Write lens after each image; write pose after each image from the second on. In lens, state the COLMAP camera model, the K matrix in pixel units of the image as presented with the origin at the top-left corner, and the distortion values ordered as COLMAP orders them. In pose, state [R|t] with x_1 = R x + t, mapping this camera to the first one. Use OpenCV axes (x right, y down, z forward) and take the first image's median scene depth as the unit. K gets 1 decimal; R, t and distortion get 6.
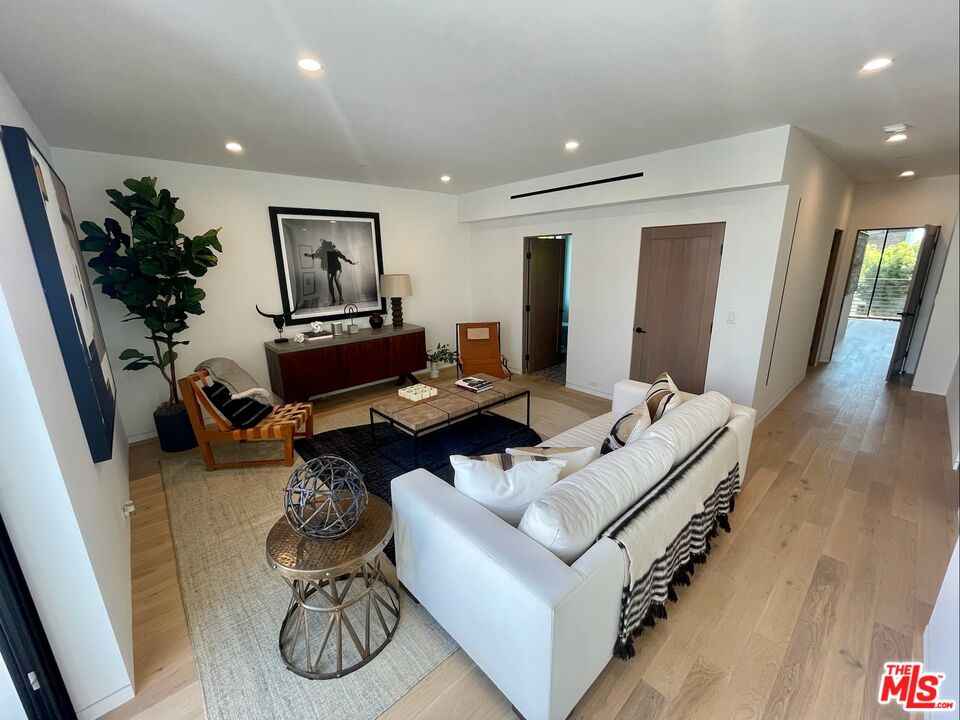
lens RADIAL K [[387.3, 0, 475.6], [0, 387.3, 361.5], [0, 0, 1]] dist [-0.007645, 0.002377]
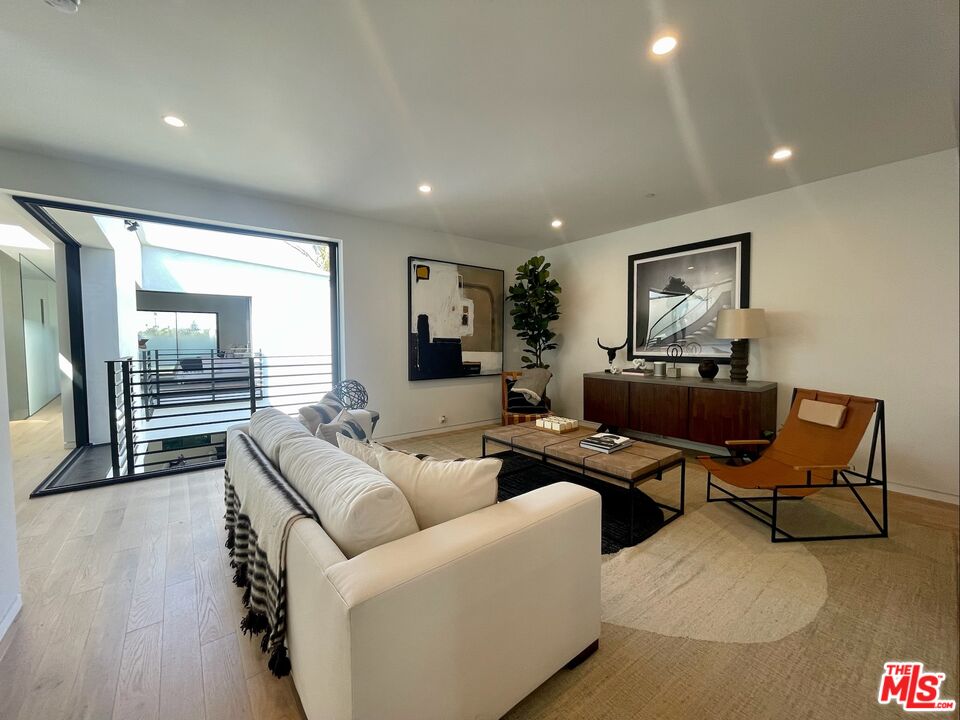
lens RADIAL K [[387.3, 0, 476.0], [0, 387.3, 362.6], [0, 0, 1]] dist [-0.007645, 0.002377]
pose [[-0.060662, 0.077655, -0.995133, 0.681657], [-0.252410, 0.963373, 0.090563, -0.085266], [0.965717, 0.256675, -0.038839, 0.701802]]
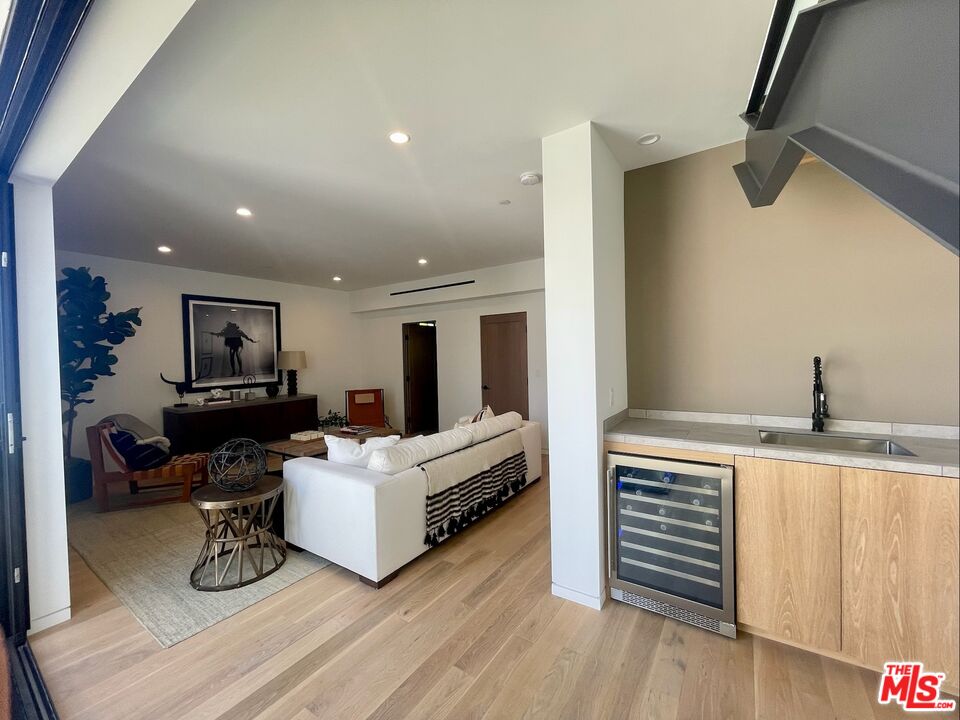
lens RADIAL K [[387.3, 0, 474.9], [0, 387.3, 361.3], [0, 0, 1]] dist [-0.007645, 0.002377]
pose [[0.970673, -0.008442, 0.240257, 0.065730], [0.066478, 0.969840, -0.234502, 0.152958], [-0.231031, 0.243596, 0.941958, -0.308990]]
